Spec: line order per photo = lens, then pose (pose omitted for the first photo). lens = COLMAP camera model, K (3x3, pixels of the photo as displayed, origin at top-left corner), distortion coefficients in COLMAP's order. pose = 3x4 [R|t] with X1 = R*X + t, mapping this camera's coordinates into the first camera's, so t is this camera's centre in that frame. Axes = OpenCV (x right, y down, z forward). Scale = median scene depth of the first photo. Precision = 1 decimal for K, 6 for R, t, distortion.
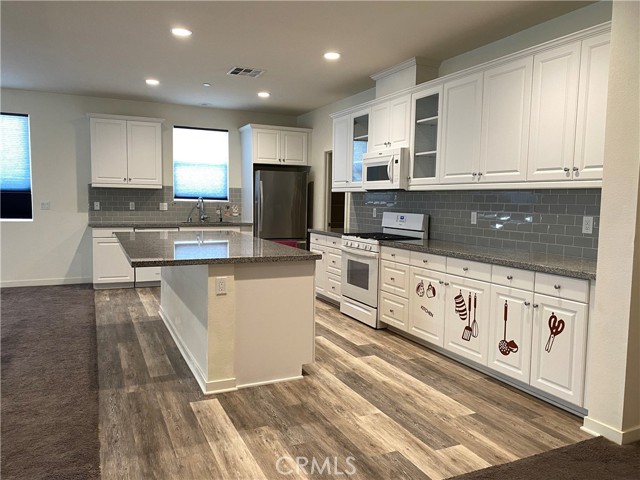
lens RADIAL K [[484.6, 0, 320.5], [0, 484.6, 243.4], [0, 0, 1]] dist [0.028820, -0.039672]
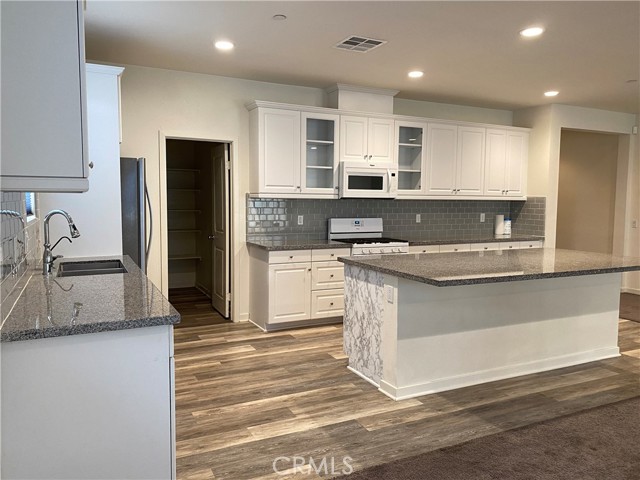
lens RADIAL K [[484.6, 0, 310.6], [0, 484.6, 238.5], [0, 0, 1]] dist [0.028820, -0.039672]
pose [[-0.003309, -0.094246, 0.995543, -1.302450], [0.083983, 0.992006, 0.094190, -0.180399], [-0.996462, 0.083920, 0.004632, 1.526819]]
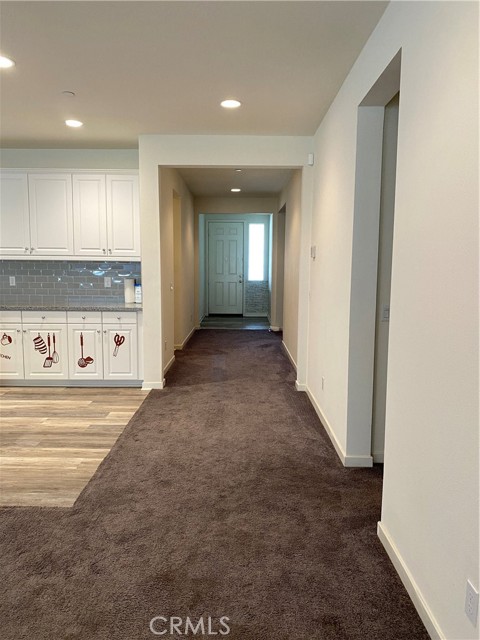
lens RADIAL K [[447.2, 0, 243.3], [0, 447.2, 320.3], [0, 0, 1]] dist [-0.002834, -0.002101]
pose [[0.426755, -0.124767, 0.895720, -0.592453], [0.079283, 0.991786, 0.100375, -0.022408], [-0.900885, 0.028180, 0.433141, -0.083529]]
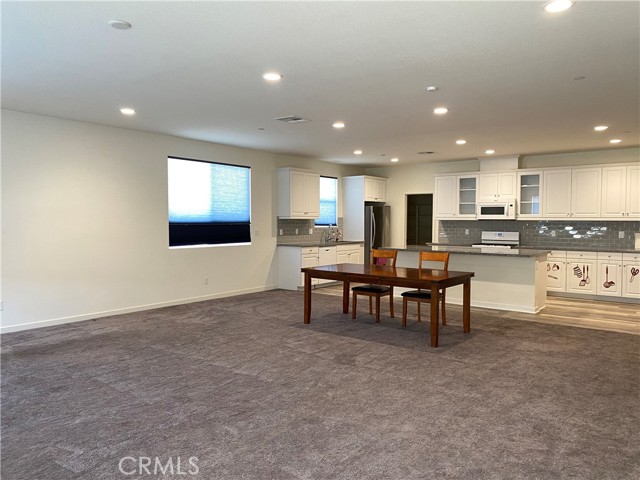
lens RADIAL K [[484.6, 0, 326.0], [0, 484.6, 236.6], [0, 0, 1]] dist [0.028820, -0.039672]
pose [[0.891797, -0.028054, 0.451565, -1.766878], [0.051849, 0.997837, -0.040407, -0.004490], [-0.449455, 0.059448, 0.891323, -0.512905]]
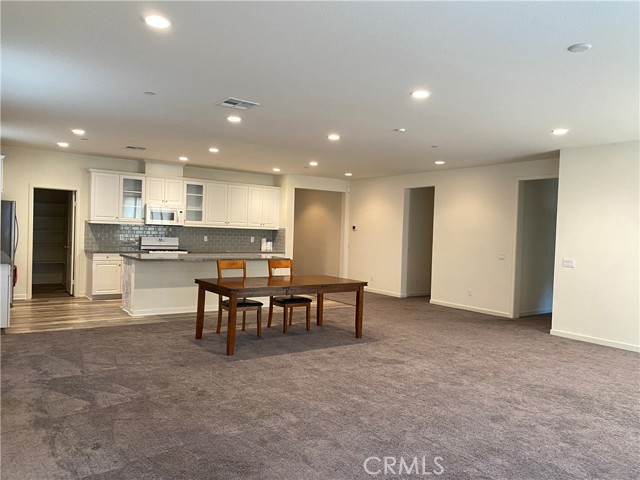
lens RADIAL K [[484.6, 0, 325.4], [0, 484.6, 238.3], [0, 0, 1]] dist [0.028820, -0.039672]
pose [[-0.177907, -0.034769, 0.983433, -2.462216], [0.054513, 0.997493, 0.045128, -0.150066], [-0.982536, 0.061638, -0.175566, 0.975025]]
